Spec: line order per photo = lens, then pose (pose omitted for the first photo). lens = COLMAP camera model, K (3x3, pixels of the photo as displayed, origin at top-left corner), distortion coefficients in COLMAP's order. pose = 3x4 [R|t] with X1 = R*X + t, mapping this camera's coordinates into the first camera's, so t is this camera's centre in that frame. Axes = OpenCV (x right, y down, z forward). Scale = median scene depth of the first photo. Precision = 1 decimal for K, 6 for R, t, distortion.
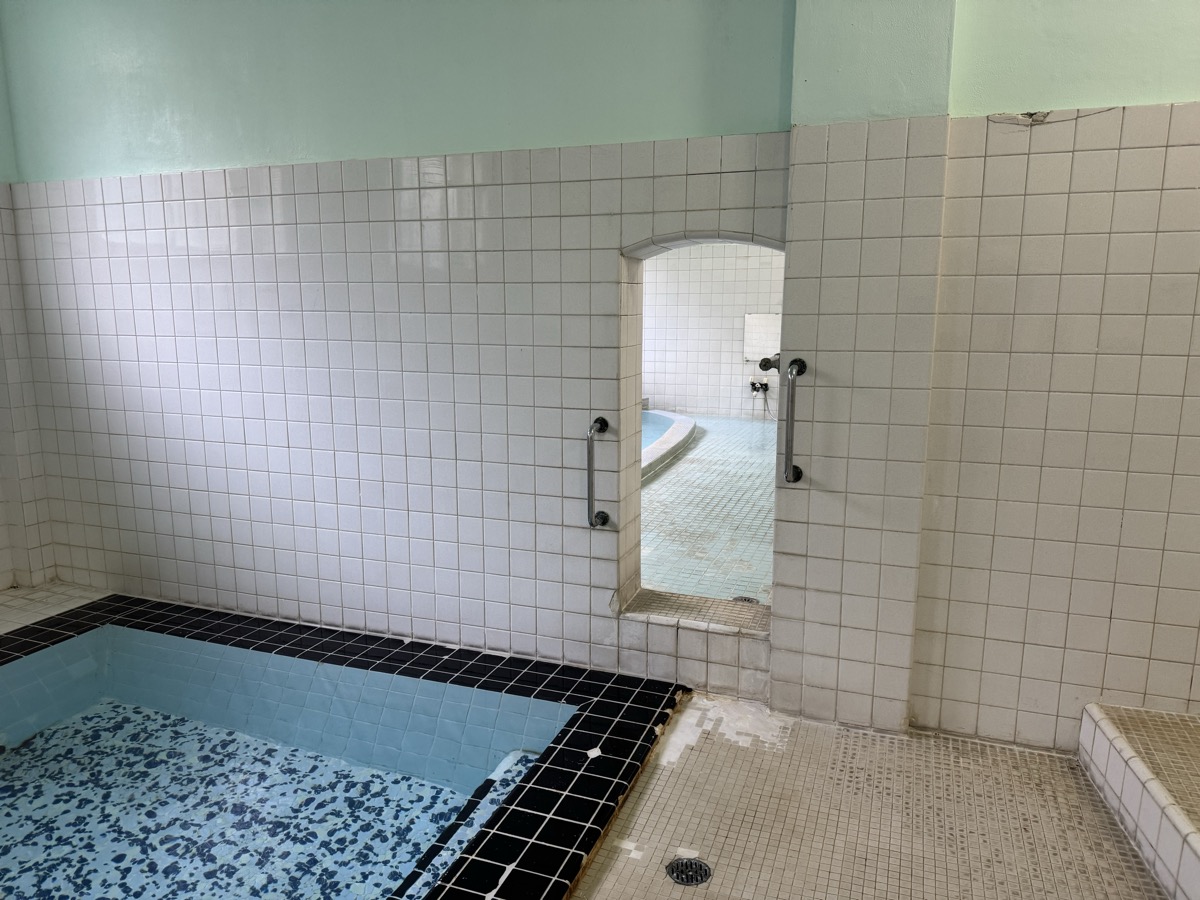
lens RADIAL K [[838.5, 0, 589.9], [0, 838.5, 454.6], [0, 0, 1]] dist [0.033362, -0.038408]
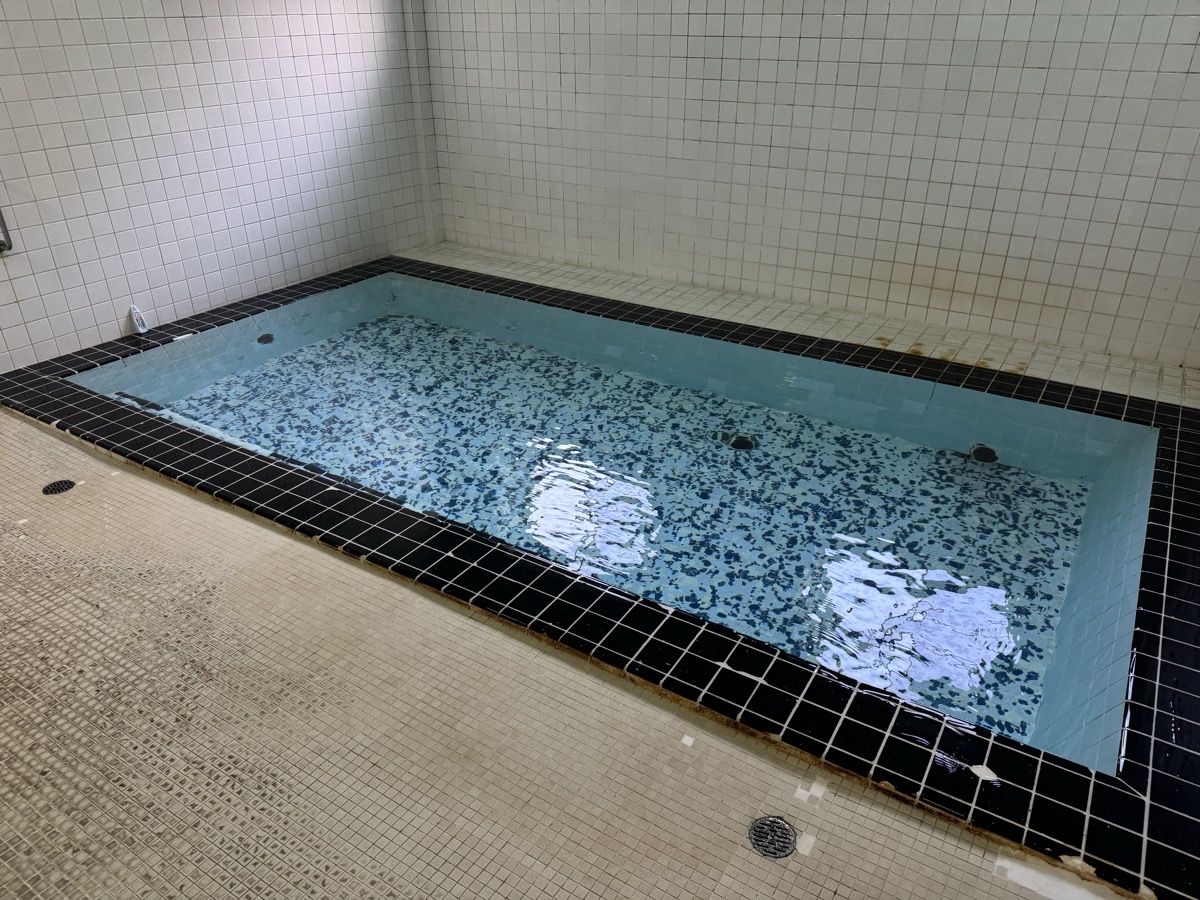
lens RADIAL K [[838.5, 0, 601.0], [0, 838.5, 456.5], [0, 0, 1]] dist [0.033362, -0.038408]
pose [[-0.207533, 0.460446, -0.863087, 0.599808], [-0.165749, 0.852988, 0.494913, -0.211126], [0.964084, 0.245767, -0.100705, 0.661795]]
